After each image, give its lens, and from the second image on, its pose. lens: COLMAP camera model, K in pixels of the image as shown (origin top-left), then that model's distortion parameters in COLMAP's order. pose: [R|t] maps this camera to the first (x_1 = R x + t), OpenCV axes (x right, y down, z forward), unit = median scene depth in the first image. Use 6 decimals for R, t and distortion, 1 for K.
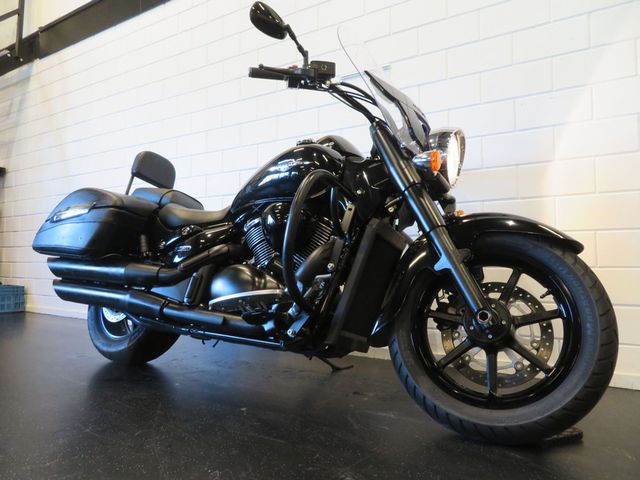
lens RADIAL K [[450.0, 0, 320.0], [0, 450.0, 240.0], [0, 0, 1]] dist [0.001093, 0.000937]
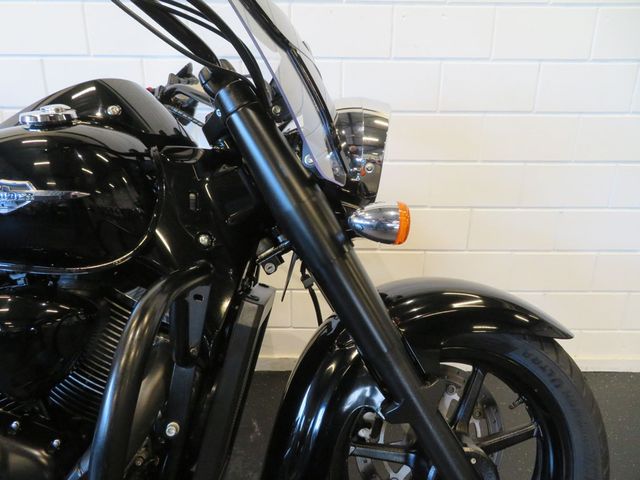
lens RADIAL K [[450.0, 0, 320.0], [0, 450.0, 240.0], [0, 0, 1]] dist [0.001093, 0.000937]
pose [[0.833152, -0.165724, 0.527629, -0.061230], [-0.037651, 0.934836, 0.353077, -0.279041], [-0.551760, -0.314033, 0.772621, 0.568624]]
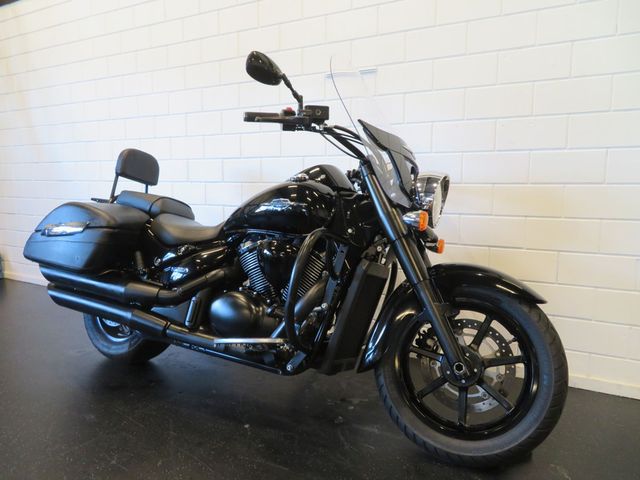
lens RADIAL K [[450.0, 0, 320.0], [0, 450.0, 240.0], [0, 0, 1]] dist [0.001093, 0.000937]
pose [[0.997635, -0.004186, 0.068606, -0.057492], [-0.007611, 0.985278, 0.170789, -0.268371], [-0.068311, -0.170908, 0.982916, -0.050302]]
